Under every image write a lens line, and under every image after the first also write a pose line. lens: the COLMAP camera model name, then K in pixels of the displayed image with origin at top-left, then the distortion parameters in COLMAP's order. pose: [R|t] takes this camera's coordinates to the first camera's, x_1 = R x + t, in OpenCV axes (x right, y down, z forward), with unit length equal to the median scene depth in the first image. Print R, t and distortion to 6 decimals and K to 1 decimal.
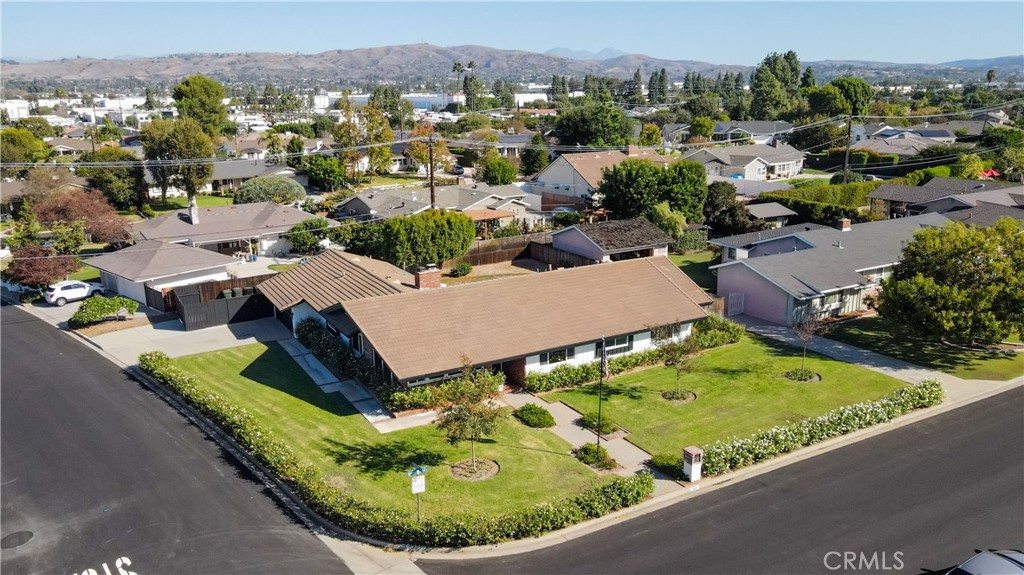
lens RADIAL K [[755.2, 0, 507.3], [0, 755.2, 286.0], [0, 0, 1]] dist [0.000001, 0.029722]
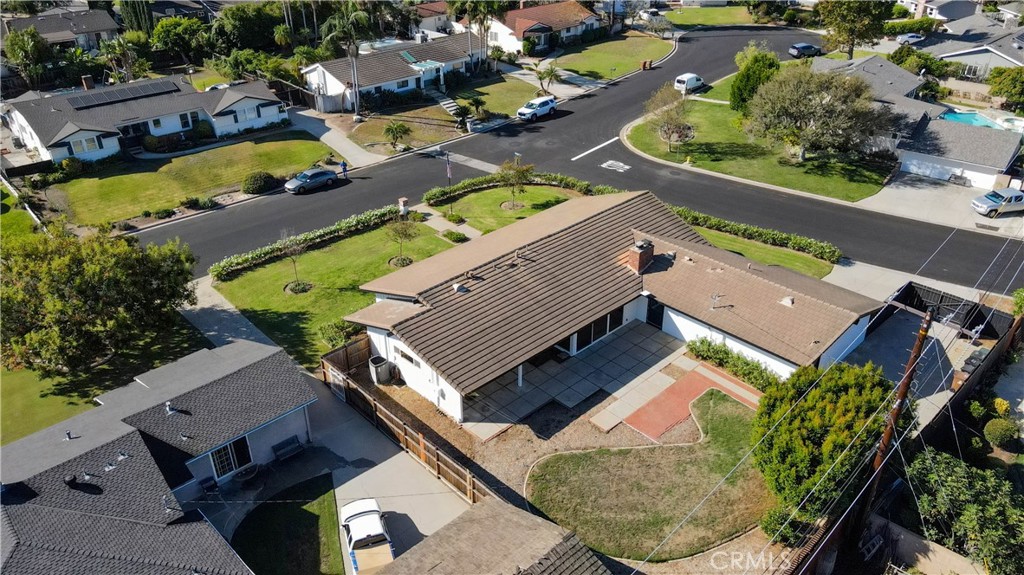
lens RADIAL K [[755.2, 0, 508.5], [0, 755.2, 286.0], [0, 0, 1]] dist [0.000001, 0.029722]
pose [[-0.970006, 0.137261, -0.200620, 0.241115], [-0.040437, 0.722701, 0.689977, -0.595101], [0.239695, 0.677394, -0.695474, 1.538411]]
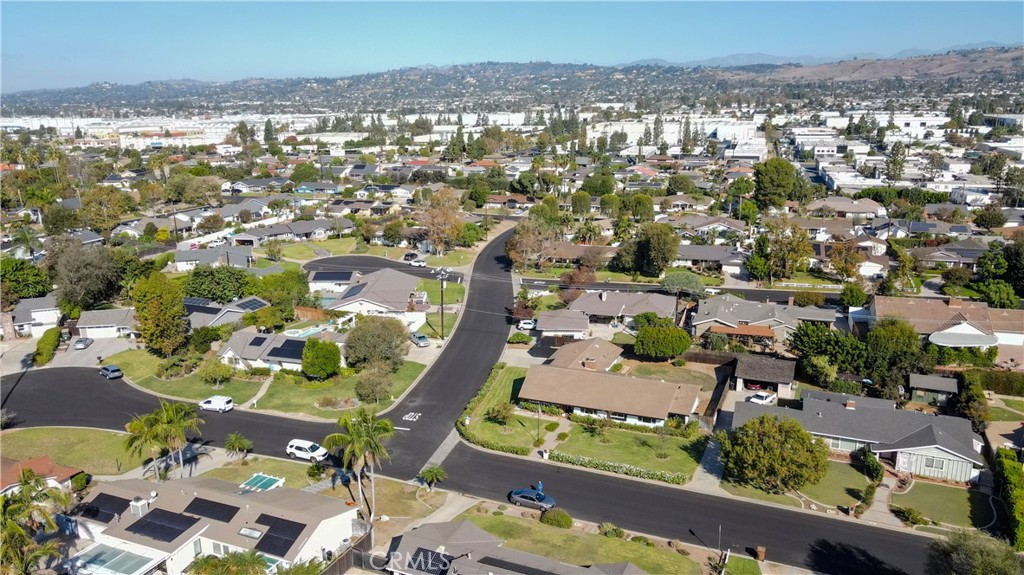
lens RADIAL K [[755.2, 0, 508.3], [0, 755.2, 288.0], [0, 0, 1]] dist [0.000001, 0.029722]
pose [[0.605966, 0.201654, -0.769507, 1.338156], [-0.193831, 0.975610, 0.103028, -0.387662], [0.771515, 0.086722, 0.630273, -0.591205]]
